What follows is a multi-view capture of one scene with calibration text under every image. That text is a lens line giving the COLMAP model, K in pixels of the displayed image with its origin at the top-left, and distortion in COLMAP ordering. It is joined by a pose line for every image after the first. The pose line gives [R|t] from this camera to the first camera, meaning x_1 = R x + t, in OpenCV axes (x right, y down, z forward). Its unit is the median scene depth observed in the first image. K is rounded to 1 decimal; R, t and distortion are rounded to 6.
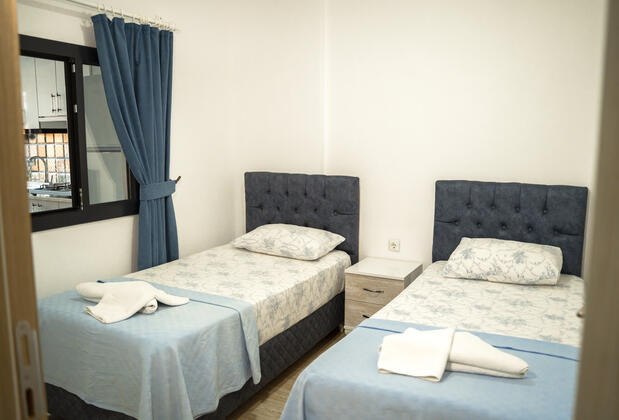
lens RADIAL K [[507.6, 0, 309.1], [0, 507.6, 207.1], [0, 0, 1]] dist [0.005532, 0.008532]
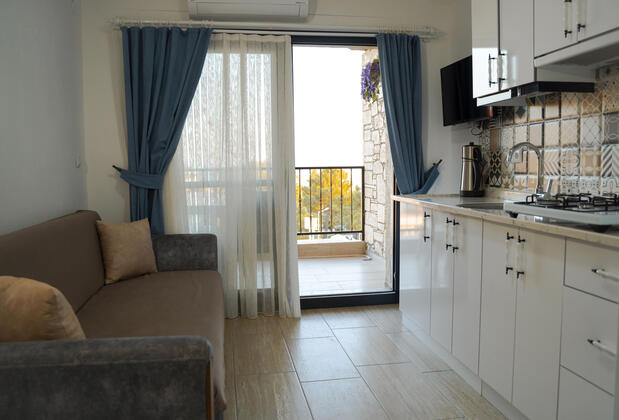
lens RADIAL K [[507.6, 0, 309.3], [0, 507.6, 205.4], [0, 0, 1]] dist [0.005532, 0.008532]
pose [[0.620779, 0.040831, -0.782922, -0.252537], [-0.078779, 0.996837, -0.010477, -0.011860], [0.780018, 0.068181, 0.622032, 0.489047]]
